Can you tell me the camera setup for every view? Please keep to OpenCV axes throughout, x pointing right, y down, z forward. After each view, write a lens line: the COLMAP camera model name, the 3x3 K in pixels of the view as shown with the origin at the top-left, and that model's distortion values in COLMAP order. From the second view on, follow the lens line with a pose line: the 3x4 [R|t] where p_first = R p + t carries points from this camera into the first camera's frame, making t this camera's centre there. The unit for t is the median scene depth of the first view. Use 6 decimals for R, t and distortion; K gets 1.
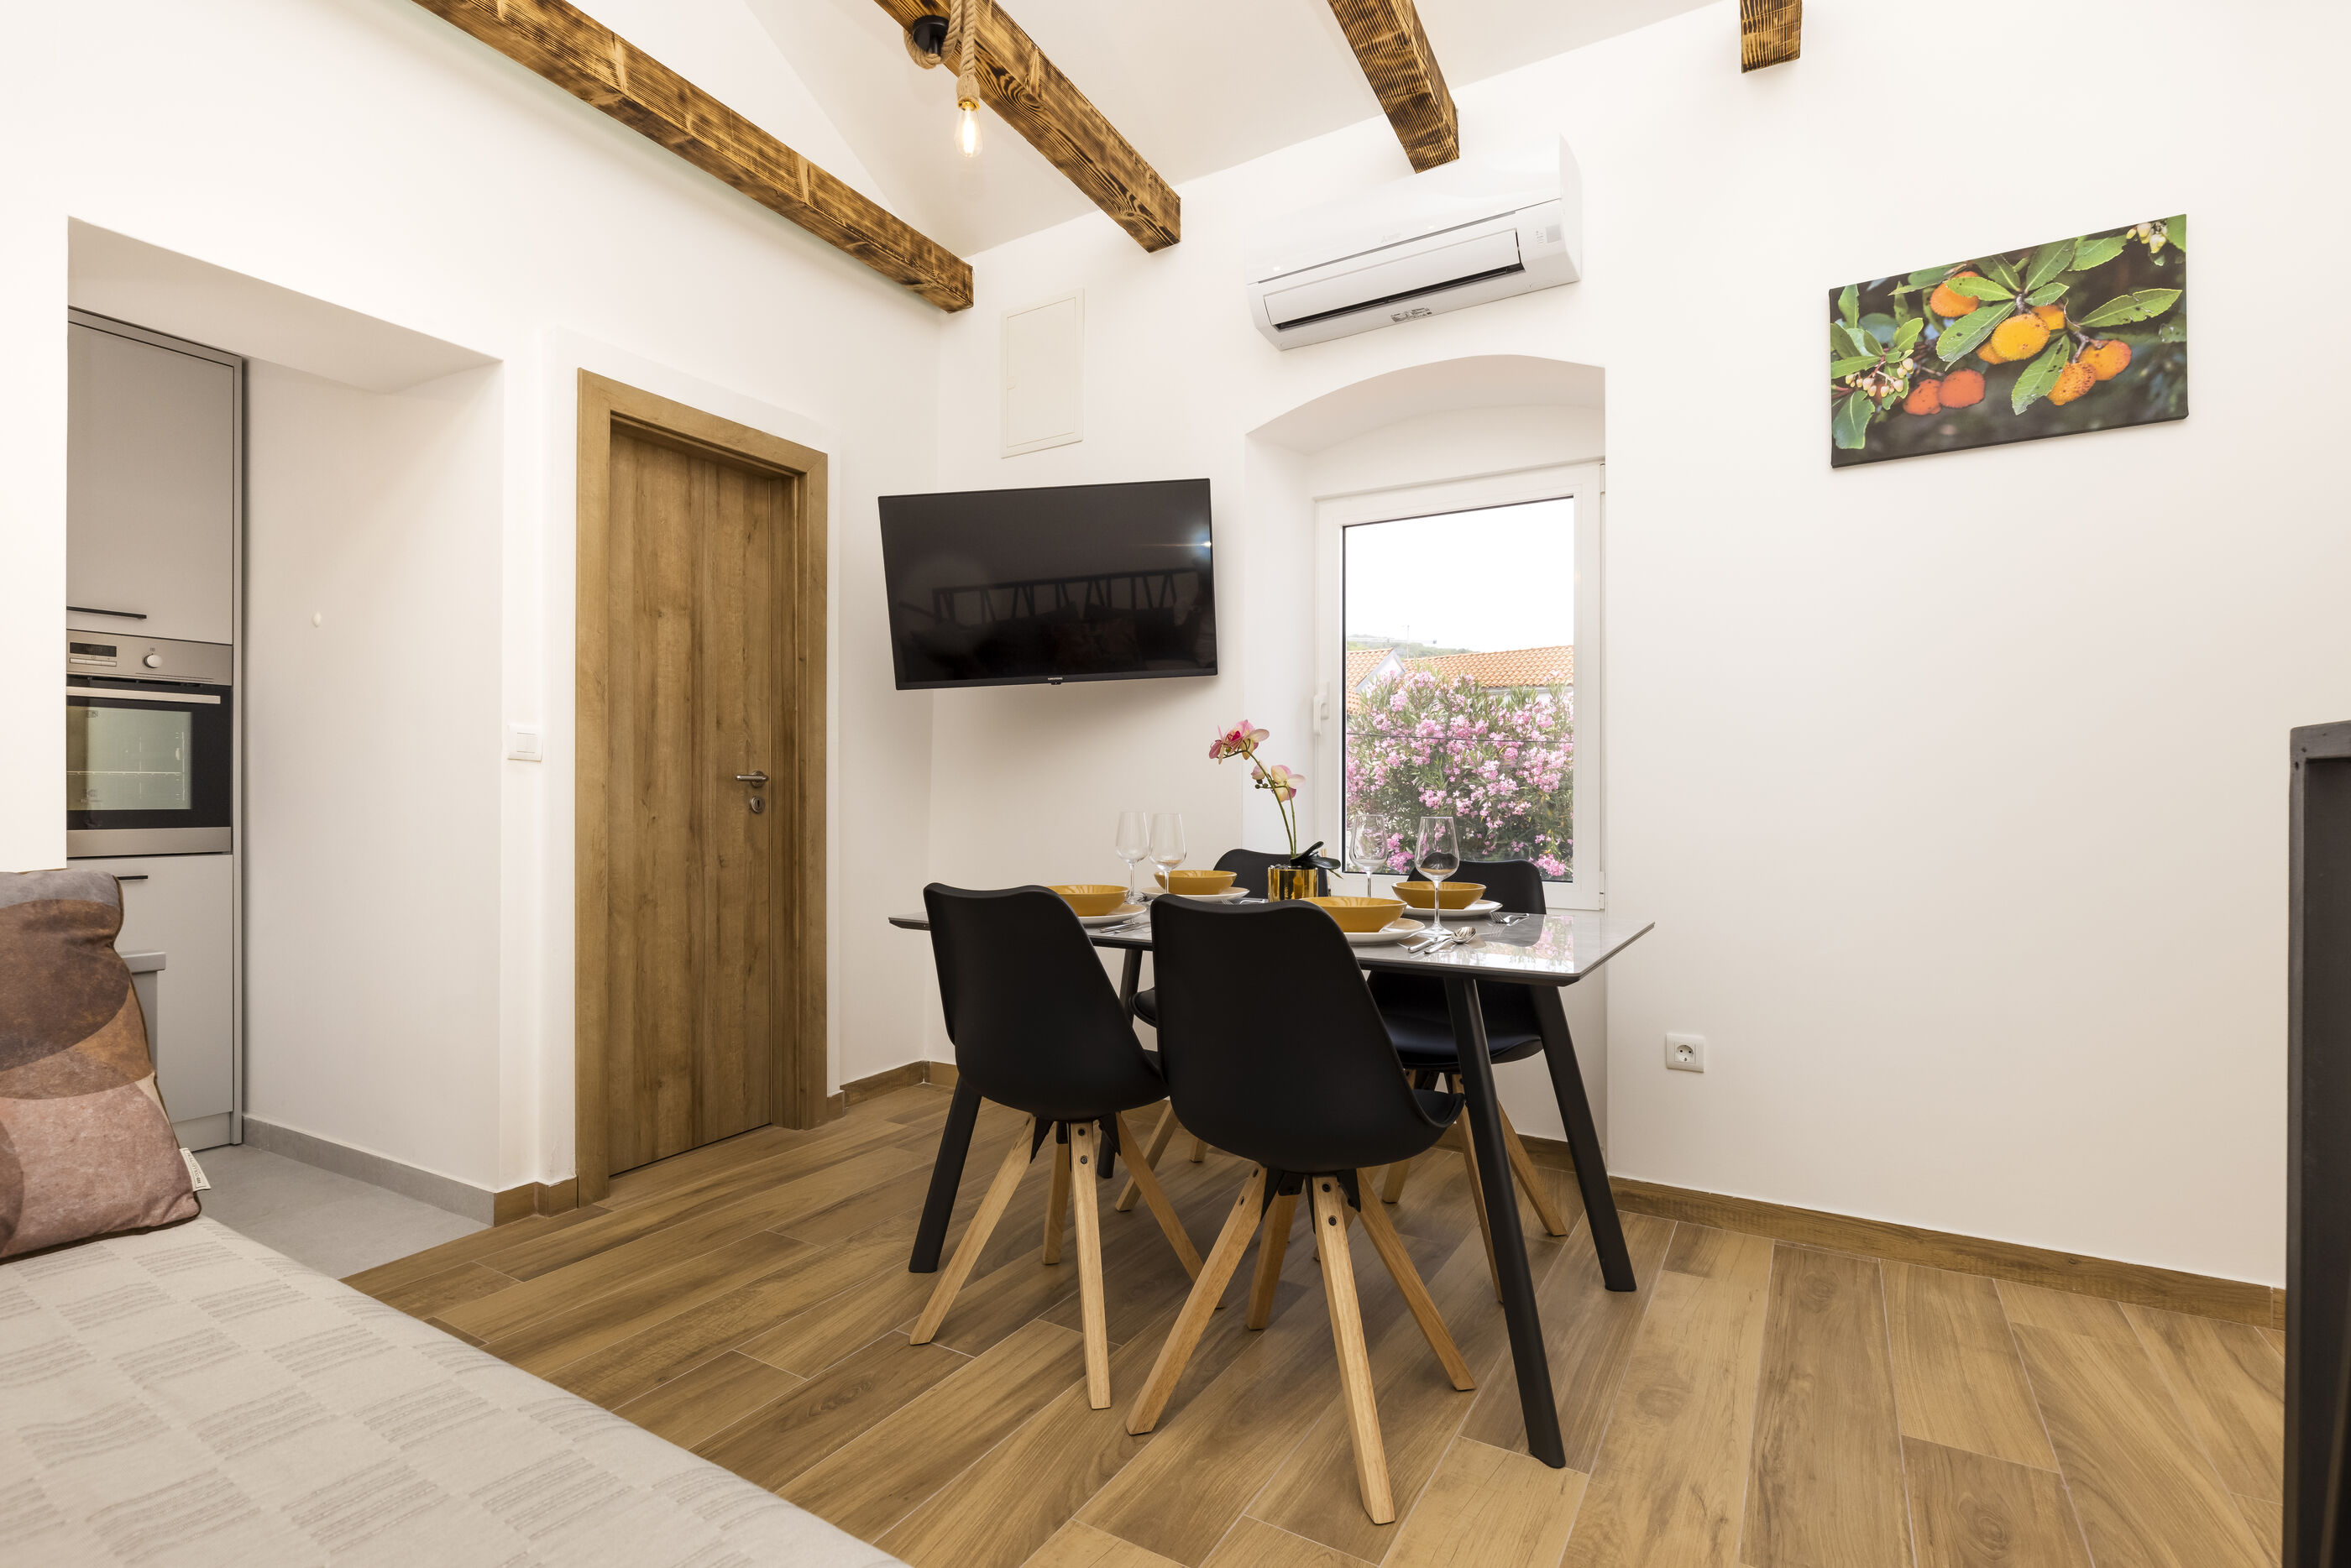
lens RADIAL K [[1095.2, 0, 1181.0], [0, 1095.2, 792.5], [0, 0, 1]] dist [-0.007032, 0.000916]
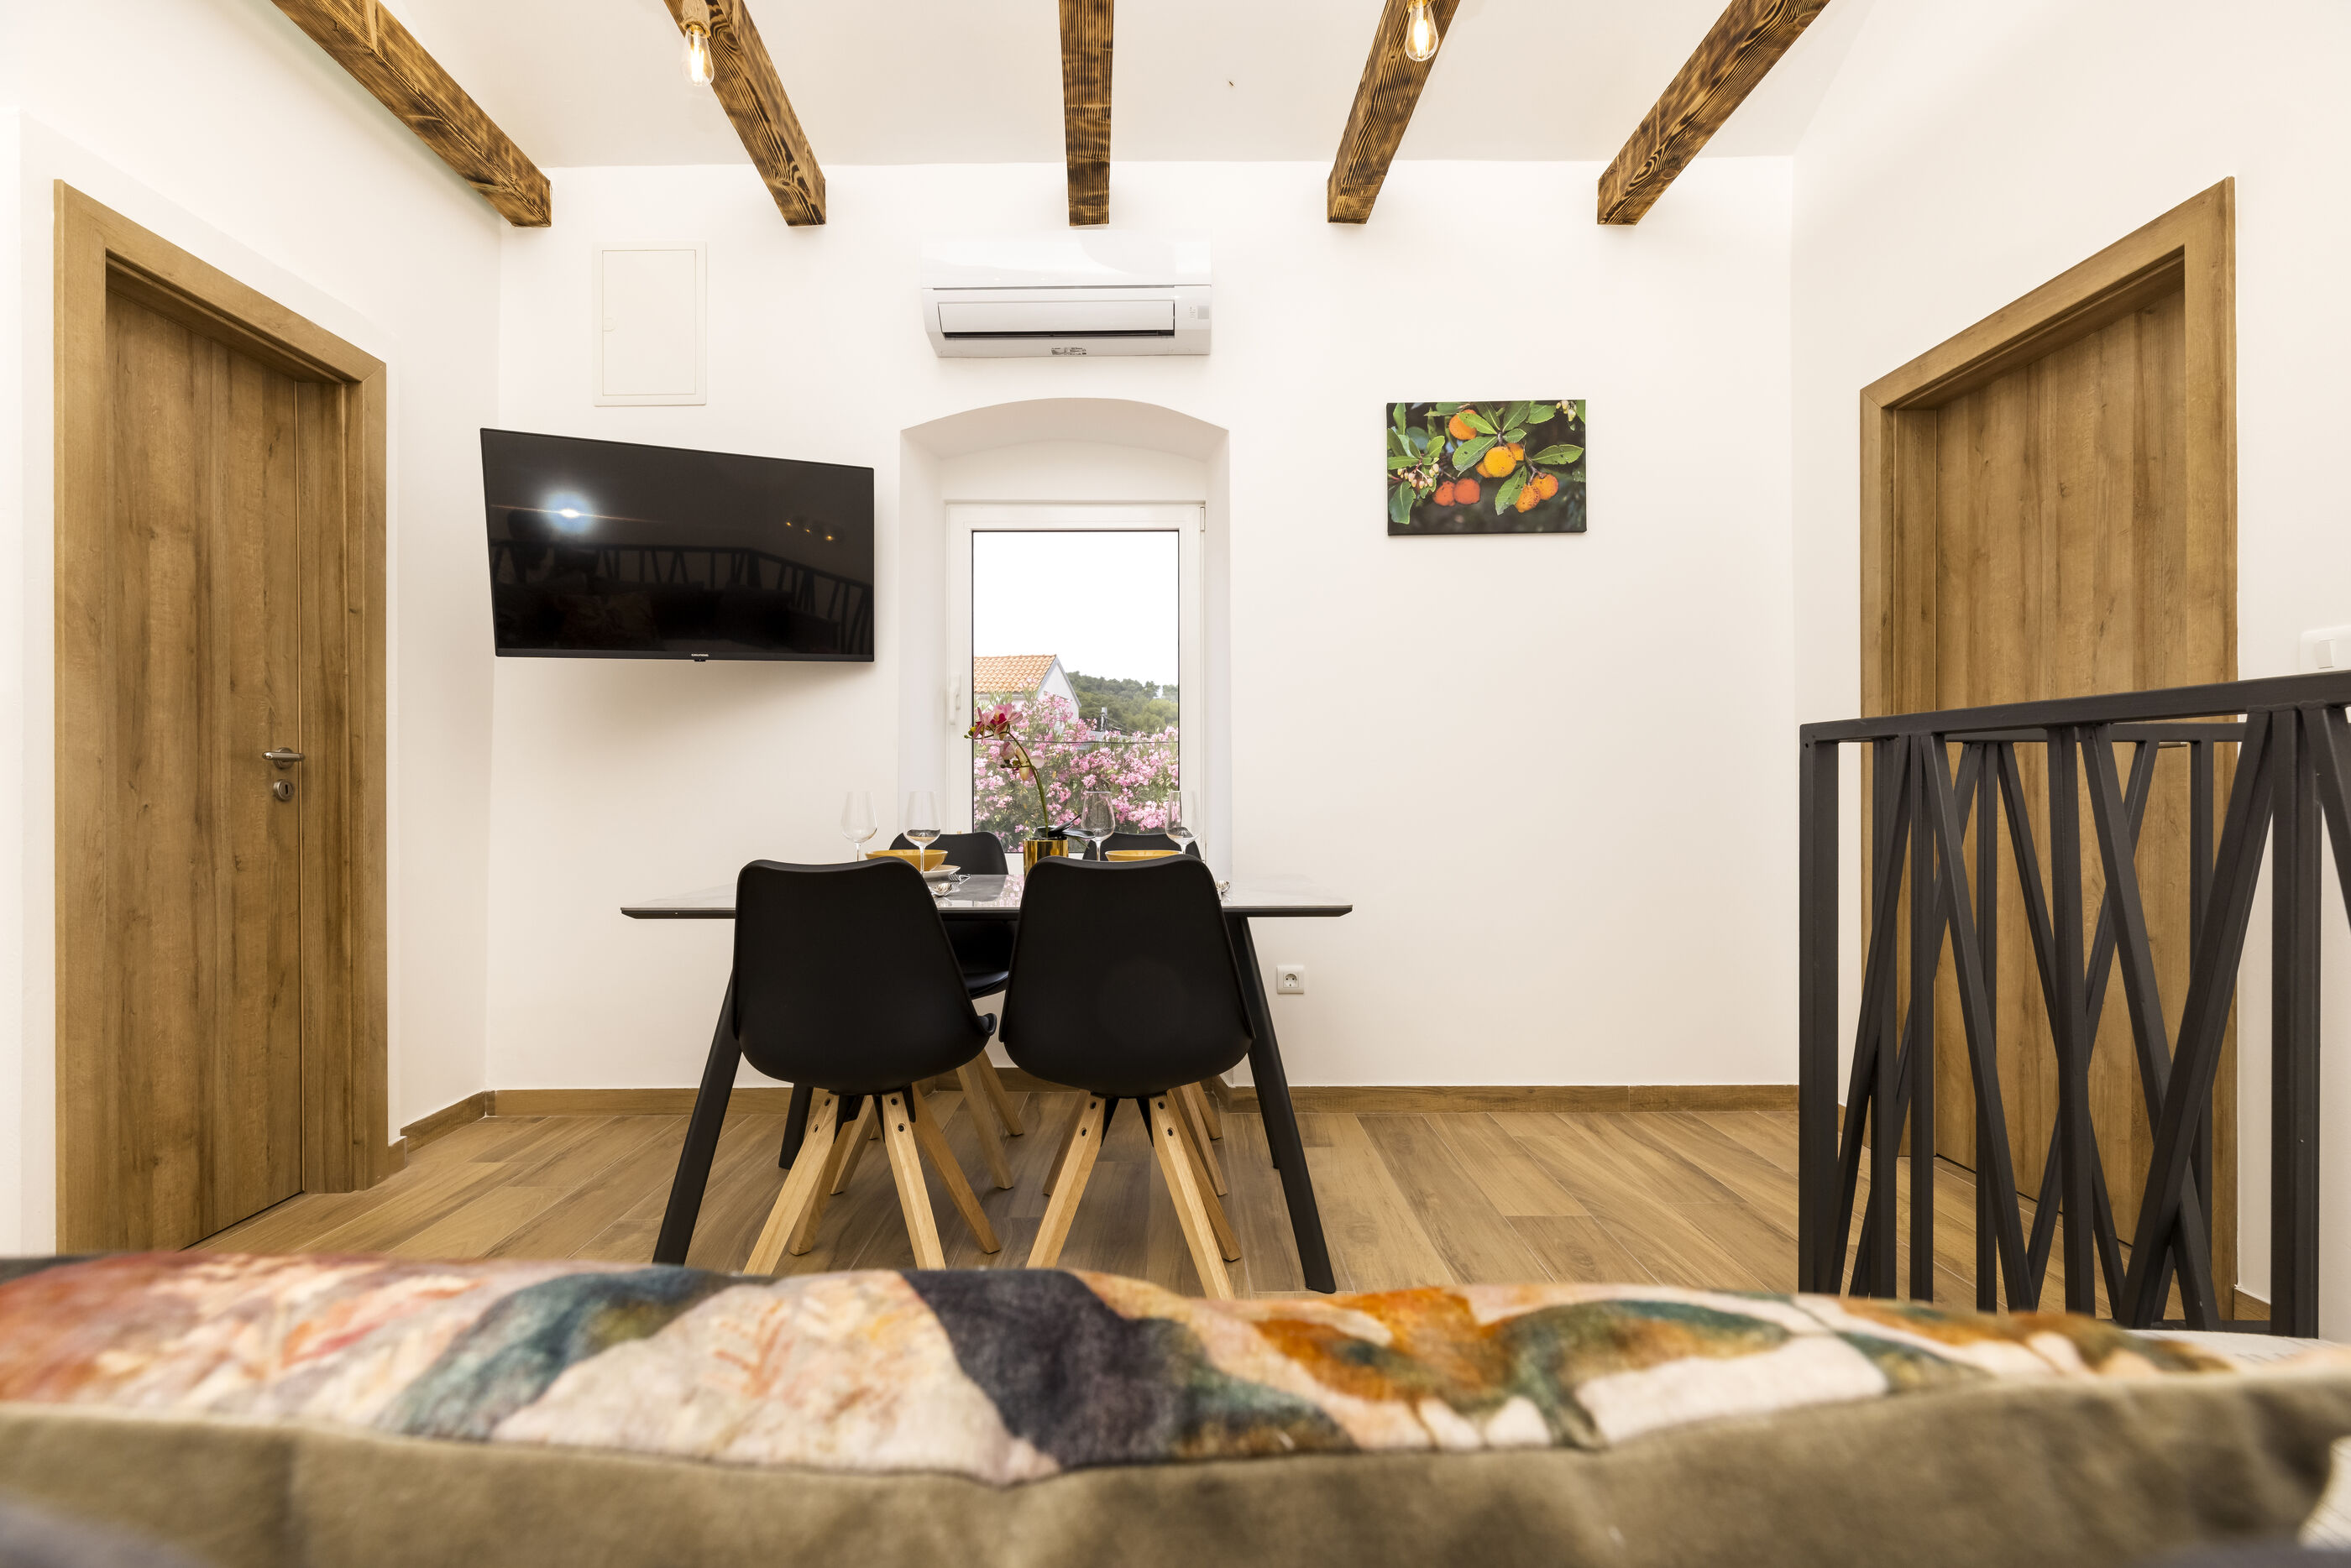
lens RADIAL K [[1044.1, 0, 1176.8], [0, 1044.1, 792.2], [0, 0, 1]] dist [0.002153, 0.000541]
pose [[0.856040, -0.003602, 0.516897, -0.247956], [0.003454, 0.999993, 0.001250, 0.015243], [-0.516898, 0.000716, 0.856047, 0.023515]]
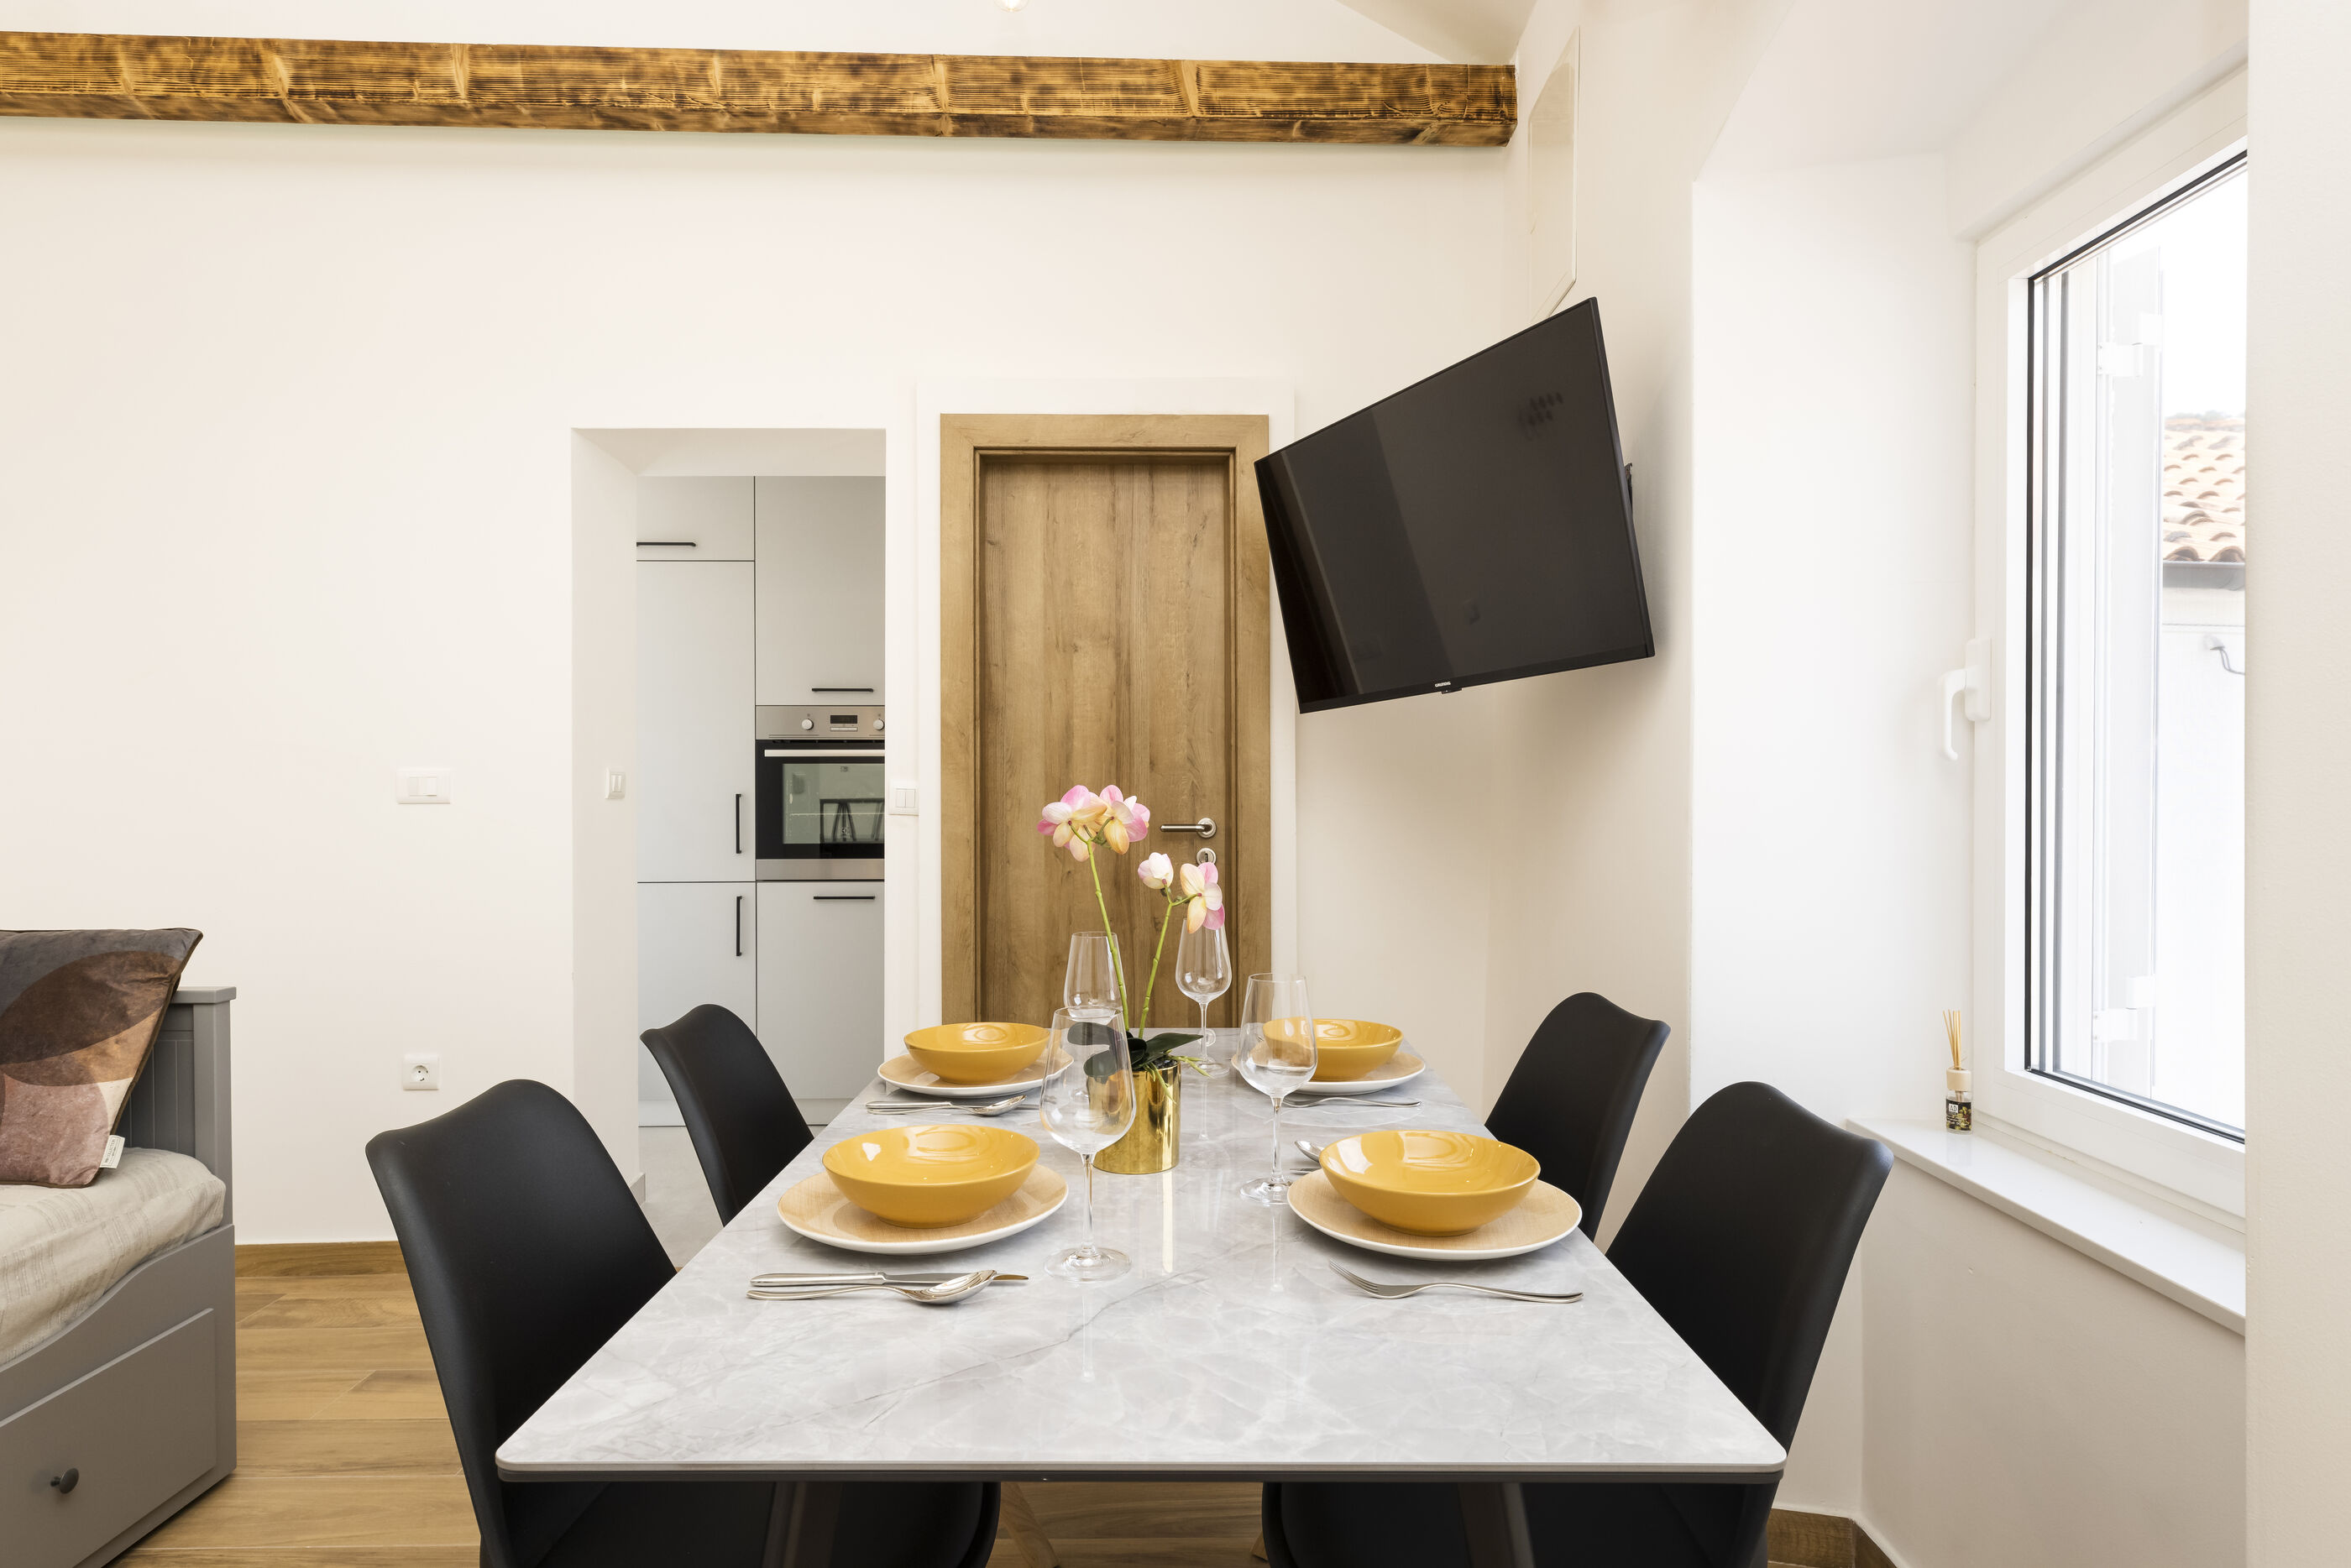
lens RADIAL K [[1301.5, 0, 1176.4], [0, 1301.5, 793.7], [0, 0, 1]] dist [0.000563, 0.000137]
pose [[0.512709, 0.004454, -0.858551, 0.497226], [0.003489, 0.999967, 0.007272, -0.050050], [0.858555, -0.006724, 0.512677, 0.517645]]
